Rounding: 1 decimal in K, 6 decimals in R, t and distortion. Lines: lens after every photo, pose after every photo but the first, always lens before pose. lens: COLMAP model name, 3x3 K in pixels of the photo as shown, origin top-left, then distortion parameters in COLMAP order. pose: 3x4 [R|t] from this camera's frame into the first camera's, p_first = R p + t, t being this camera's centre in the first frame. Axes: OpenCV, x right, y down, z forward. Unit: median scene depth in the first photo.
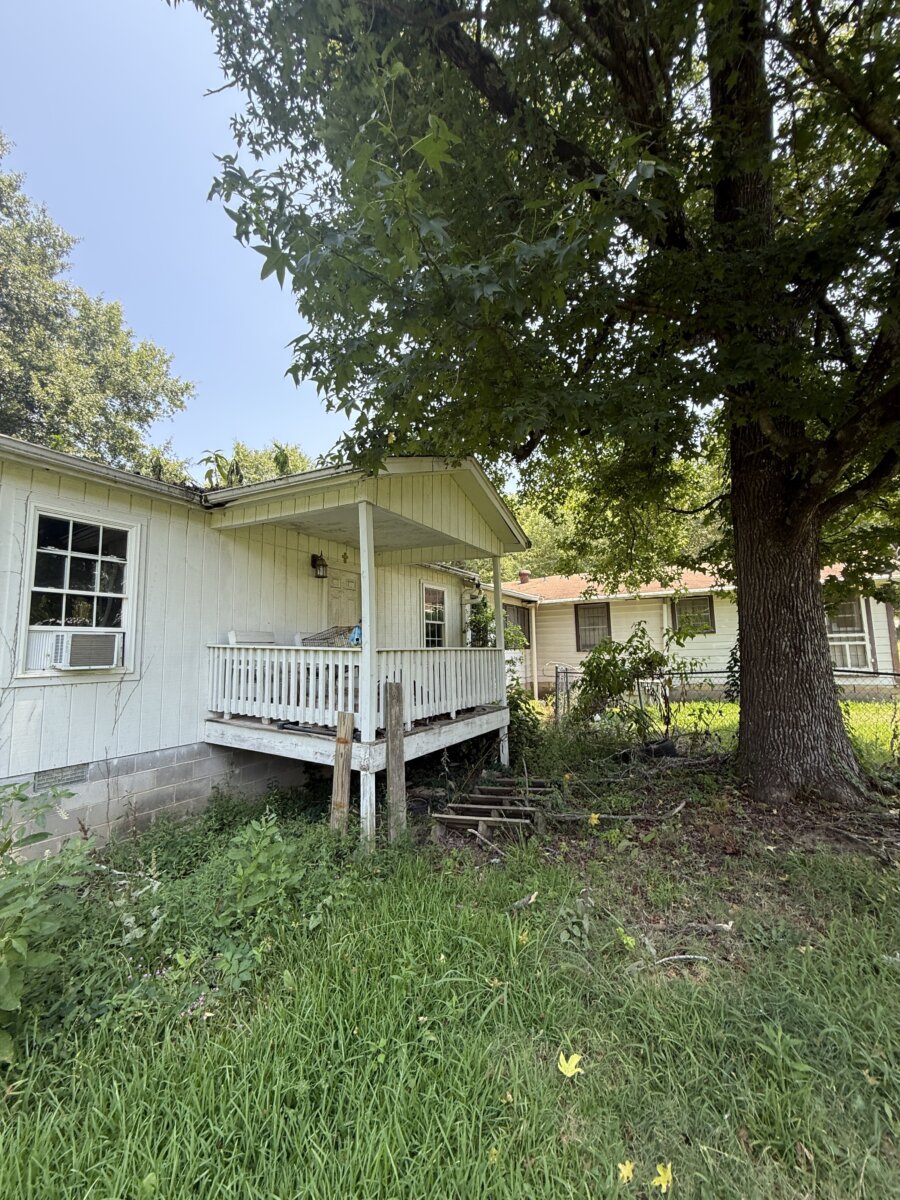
lens RADIAL K [[480.2, 0, 450.1], [0, 480.2, 592.3], [0, 0, 1]] dist [-0.000410, -0.000052]
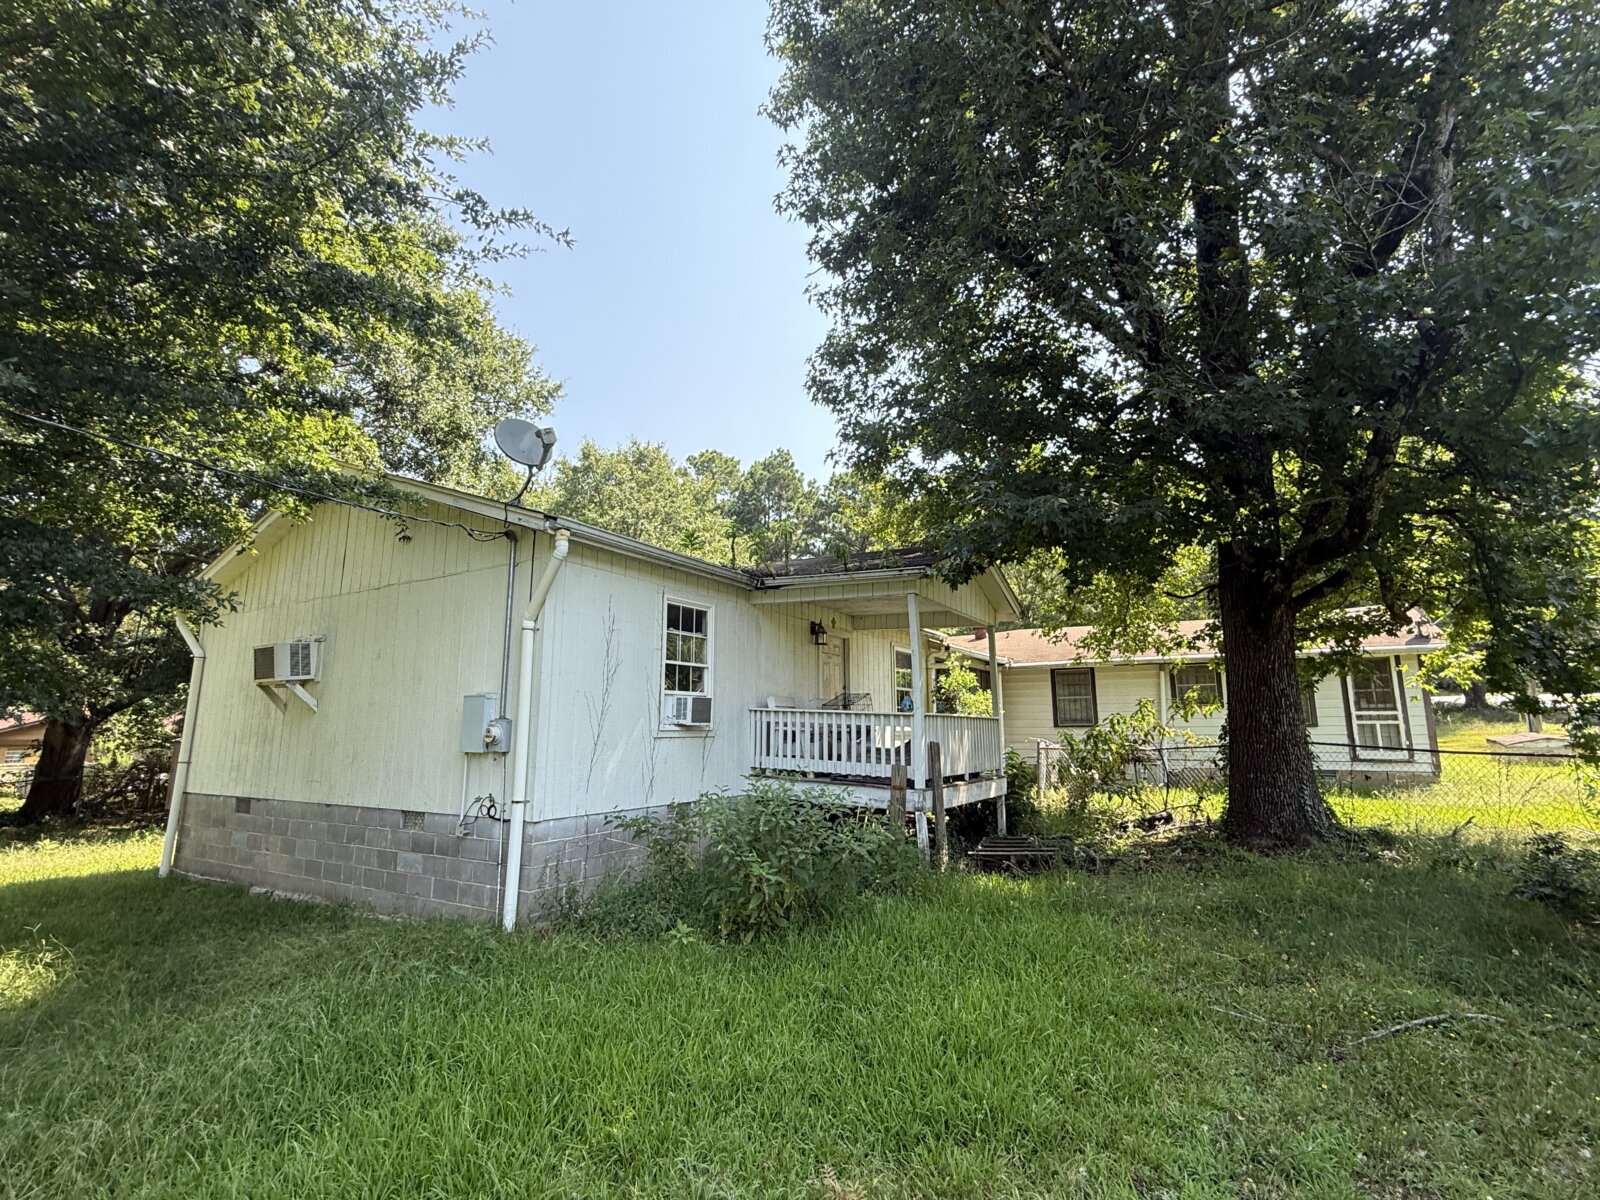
lens RADIAL K [[750.5, 0, 793.0], [0, 750.5, 599.3], [0, 0, 1]] dist [0.001746, 0.000374]
pose [[0.999219, 0.014044, -0.036947, -0.349221], [-0.015855, 0.998663, -0.049197, -0.062250], [0.036206, 0.049744, 0.998106, -0.782134]]
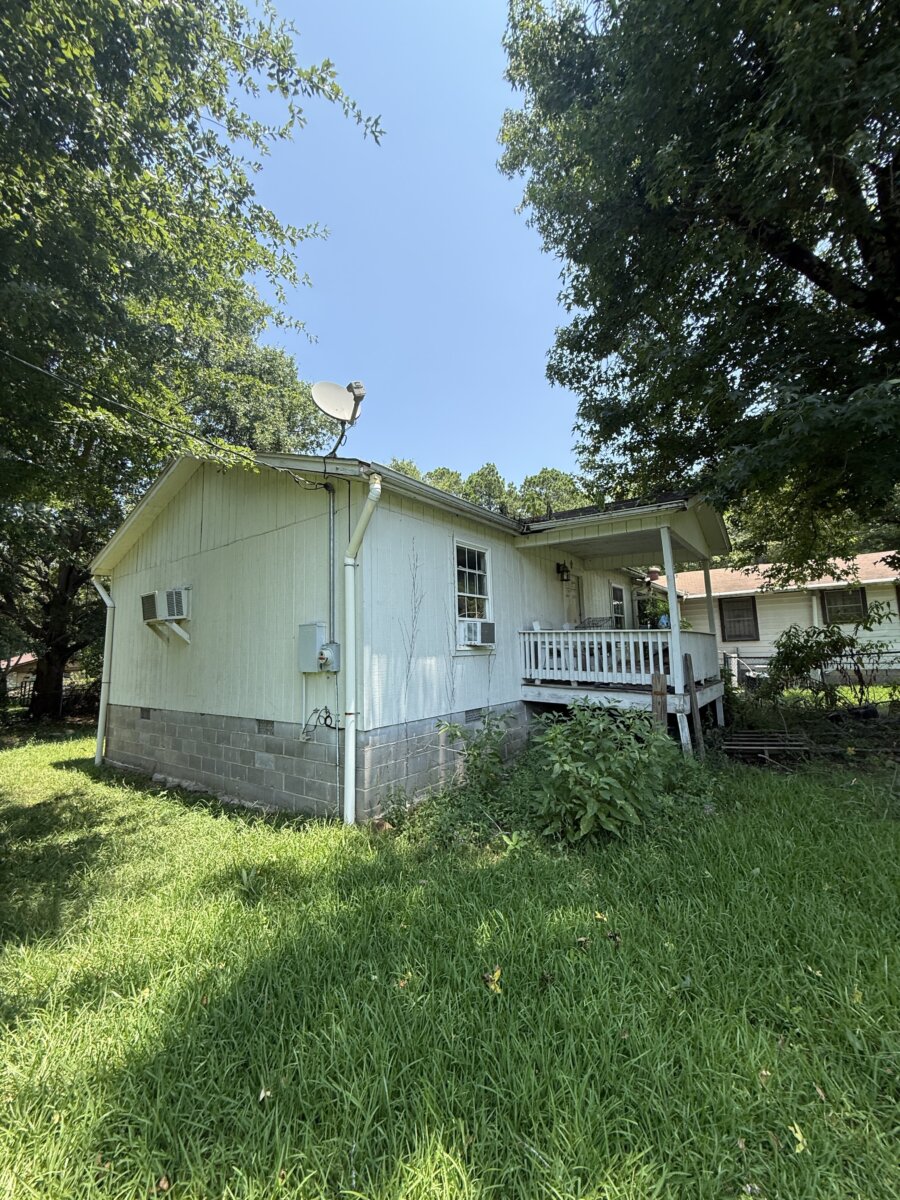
lens RADIAL K [[477.9, 0, 446.3], [0, 477.9, 600.1], [0, 0, 1]] dist [-0.000034, -0.000054]
pose [[0.990744, -0.020283, -0.134223, -0.537527], [0.022615, 0.999618, 0.015874, -0.008728], [0.133850, -0.018762, 0.990824, -0.416126]]
